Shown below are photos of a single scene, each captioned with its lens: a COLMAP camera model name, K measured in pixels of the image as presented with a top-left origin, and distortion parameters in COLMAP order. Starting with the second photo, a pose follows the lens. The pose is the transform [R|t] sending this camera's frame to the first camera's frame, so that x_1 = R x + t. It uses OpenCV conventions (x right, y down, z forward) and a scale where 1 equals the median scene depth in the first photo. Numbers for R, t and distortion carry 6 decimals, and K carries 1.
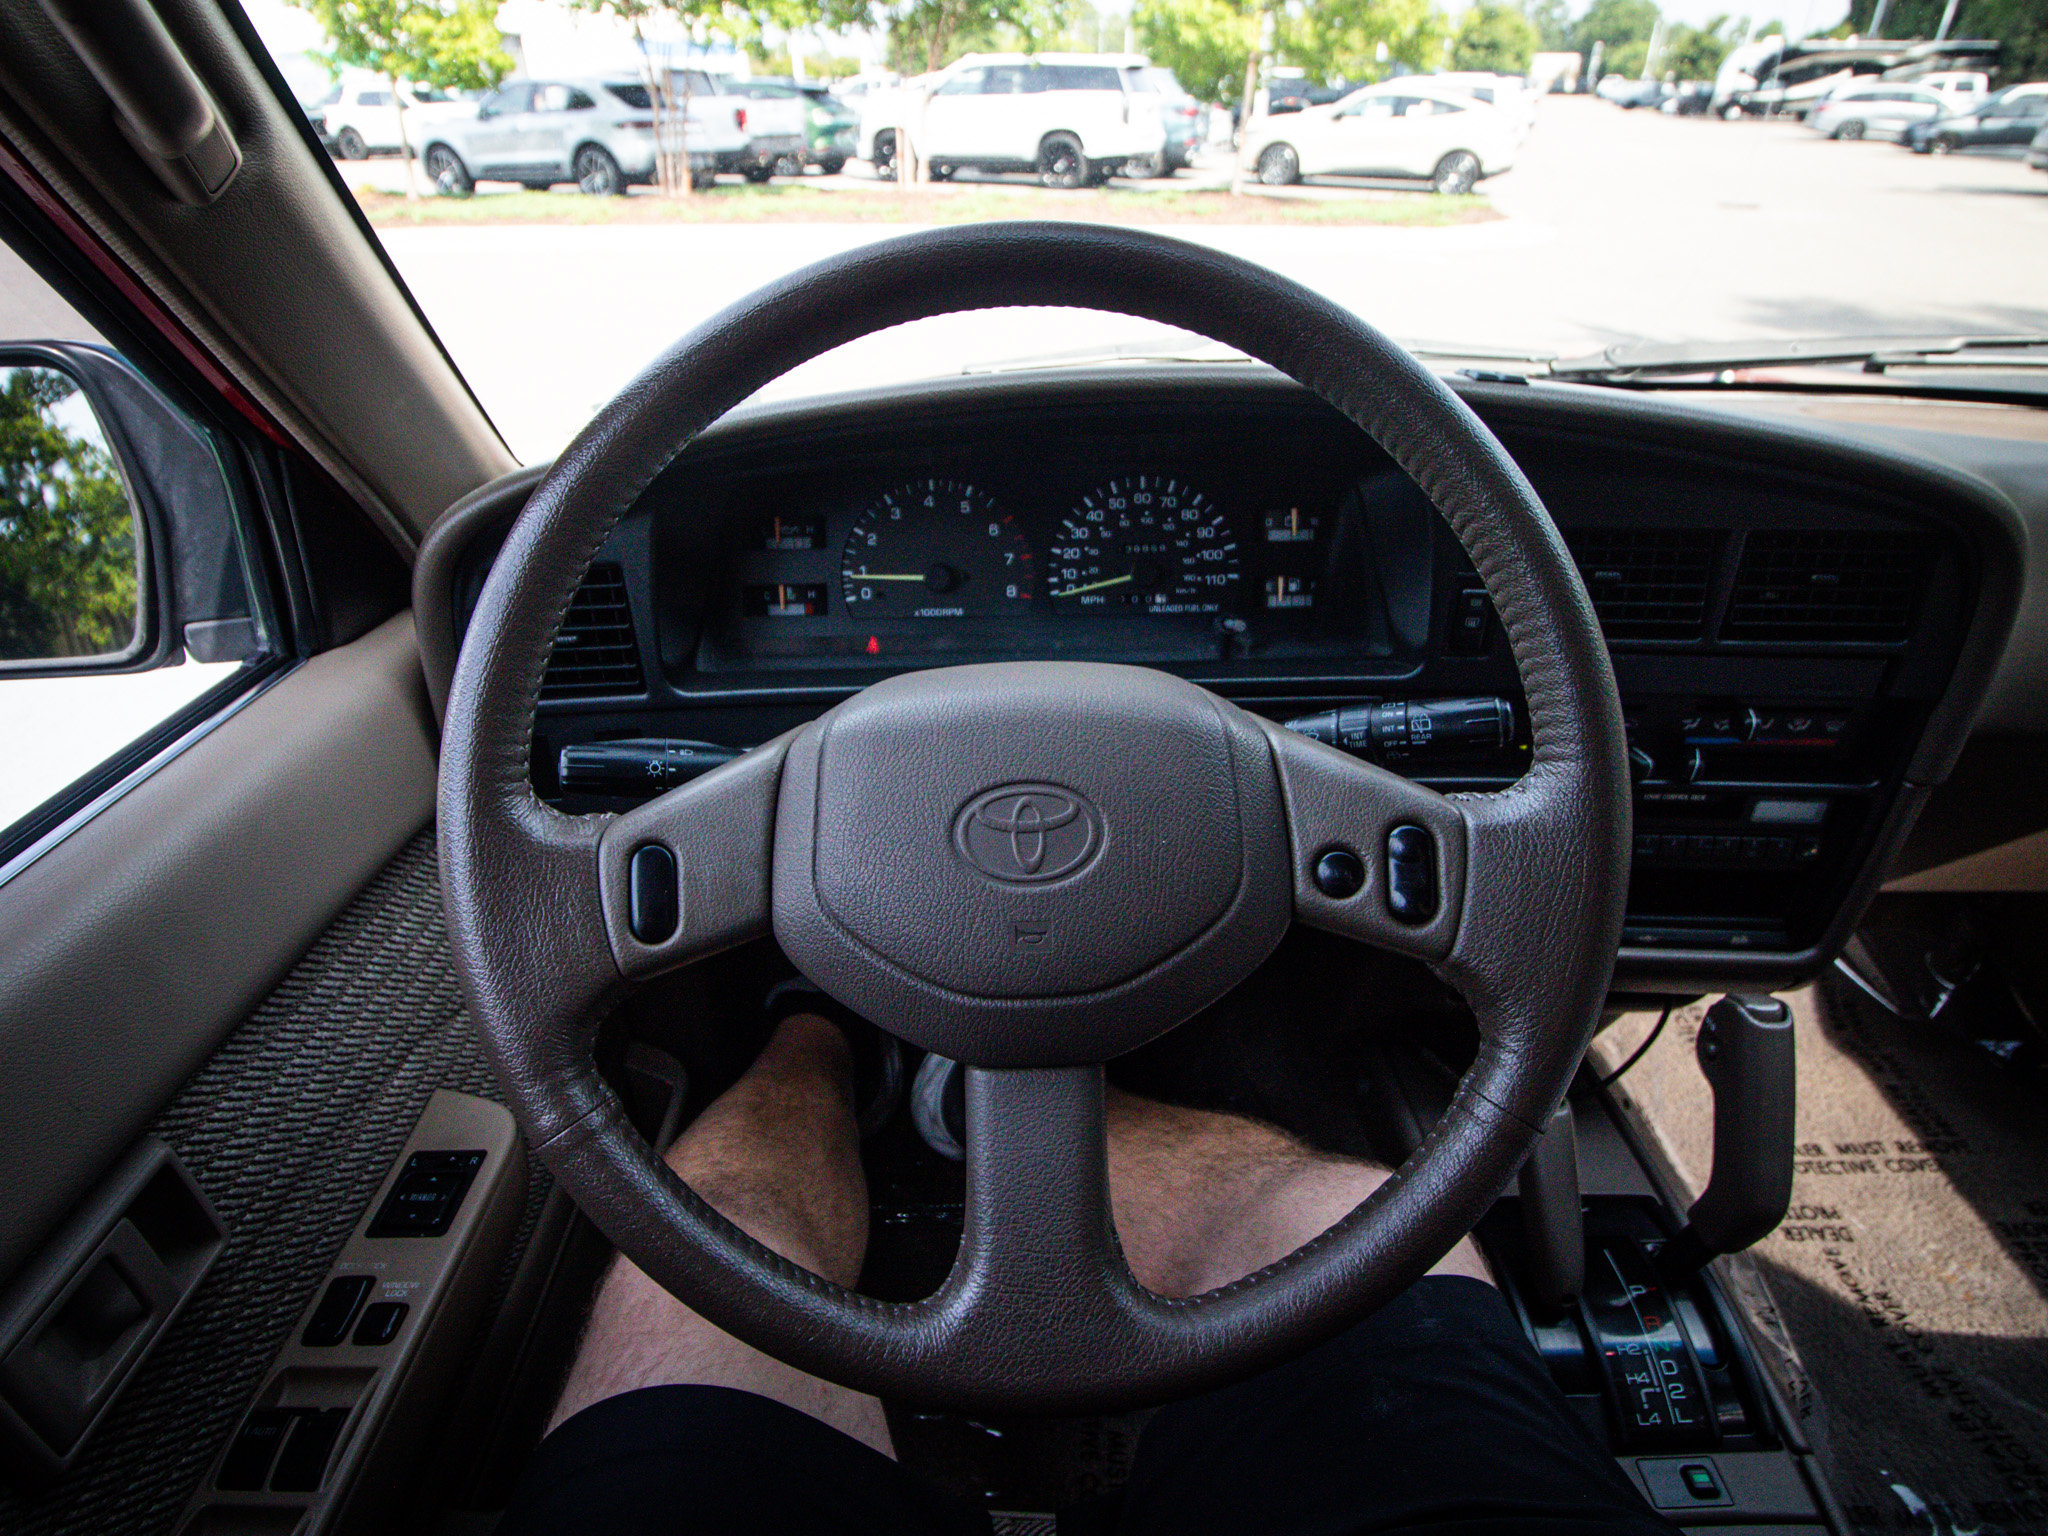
lens RADIAL K [[1048.9, 0, 1015.7], [0, 1048.9, 752.8], [0, 0, 1]] dist [0.001402, -0.014684]
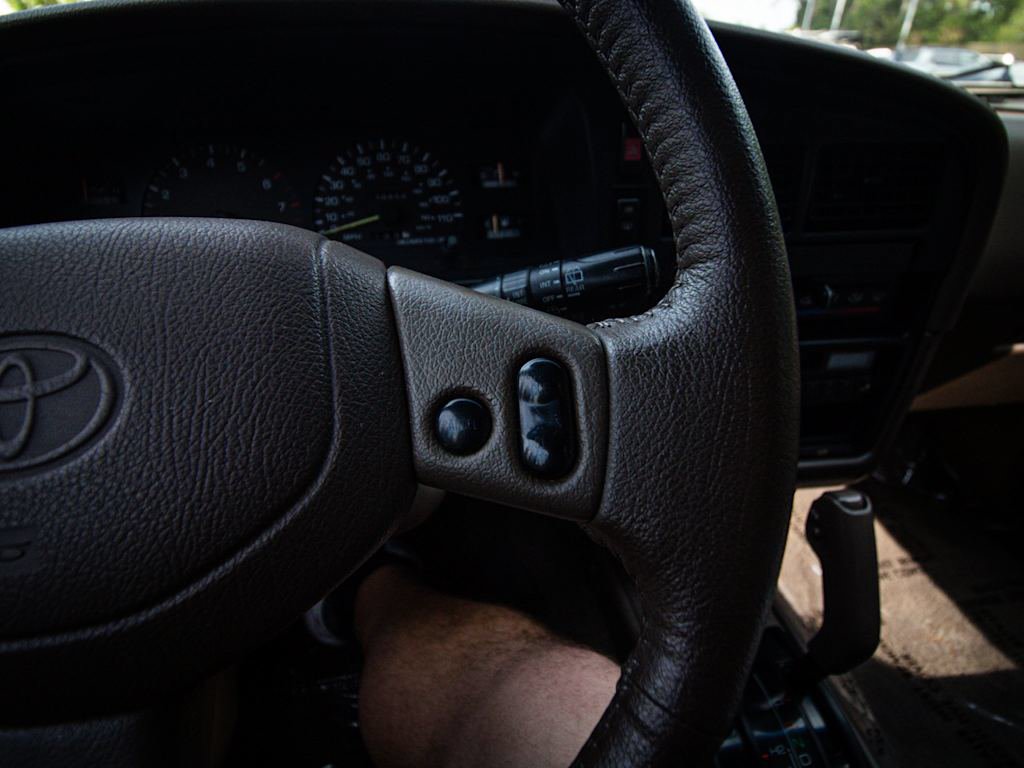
lens RADIAL K [[524.4, 0, 507.8], [0, 524.4, 376.4], [0, 0, 1]] dist [0.001402, -0.014684]
pose [[0.987937, -0.072277, 0.136952, 0.163211], [0.074271, 0.997193, -0.009501, 0.047466], [-0.135880, 0.019558, 0.990532, 0.333348]]
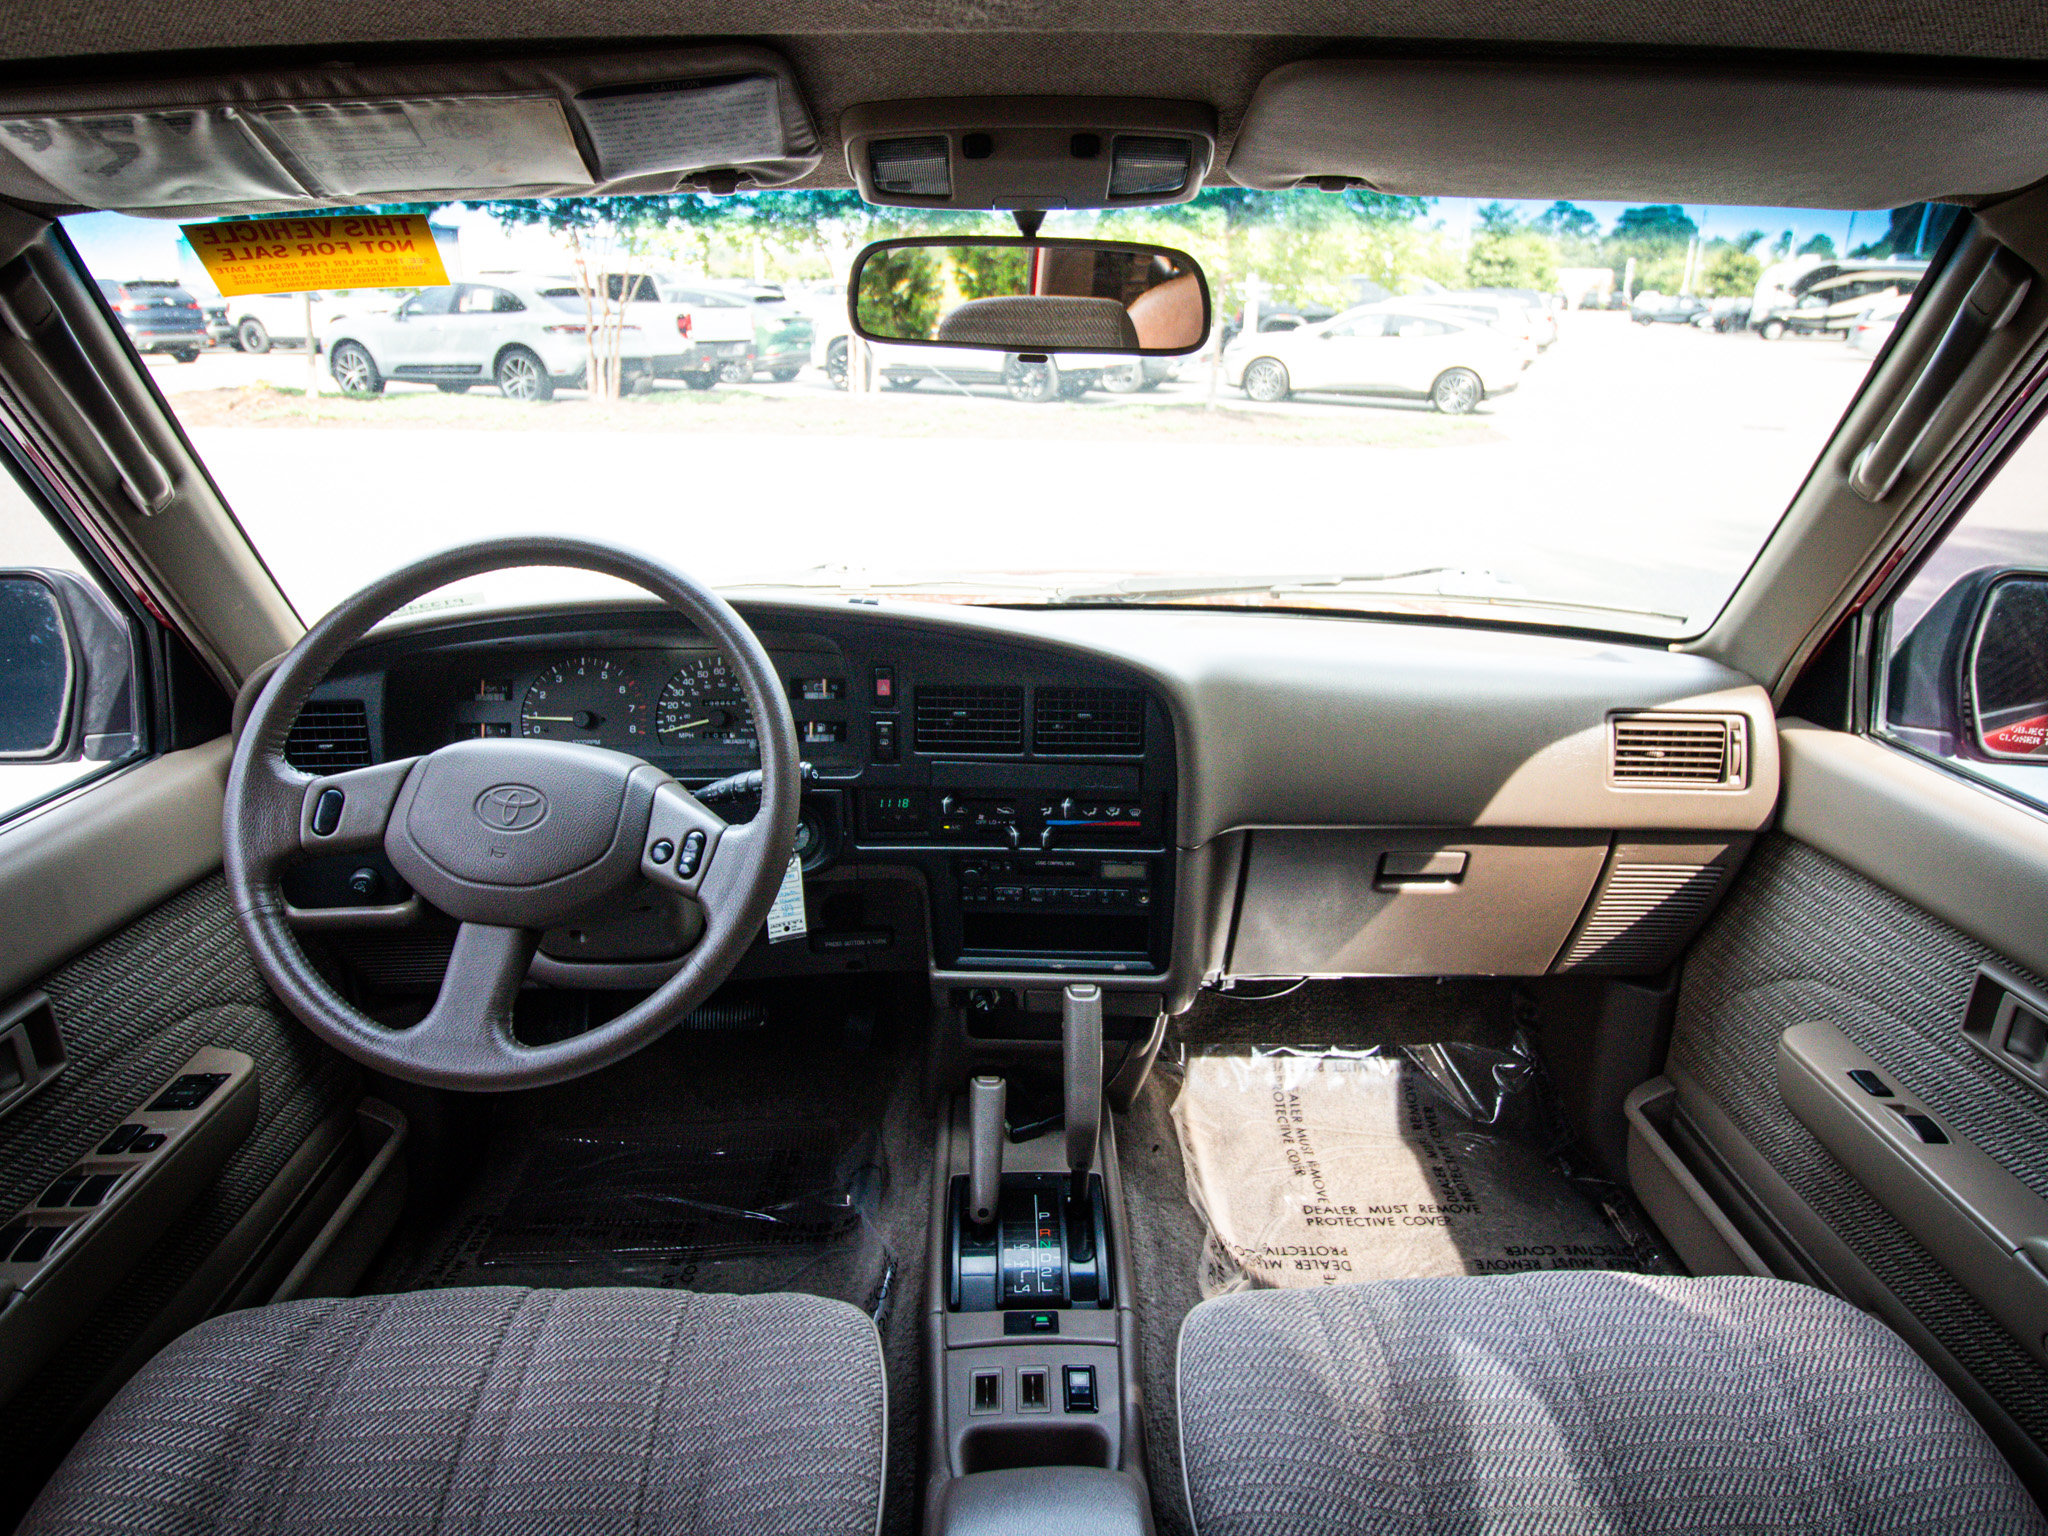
lens RADIAL K [[1281.0, 0, 1027.0], [0, 1281.0, 757.1], [0, 0, 1]] dist [-0.002615, -0.003710]
pose [[0.999667, 0.010955, 0.023382, 0.528089], [-0.005635, 0.976266, -0.216500, 0.286834], [-0.025199, 0.216296, 0.976003, -0.827516]]
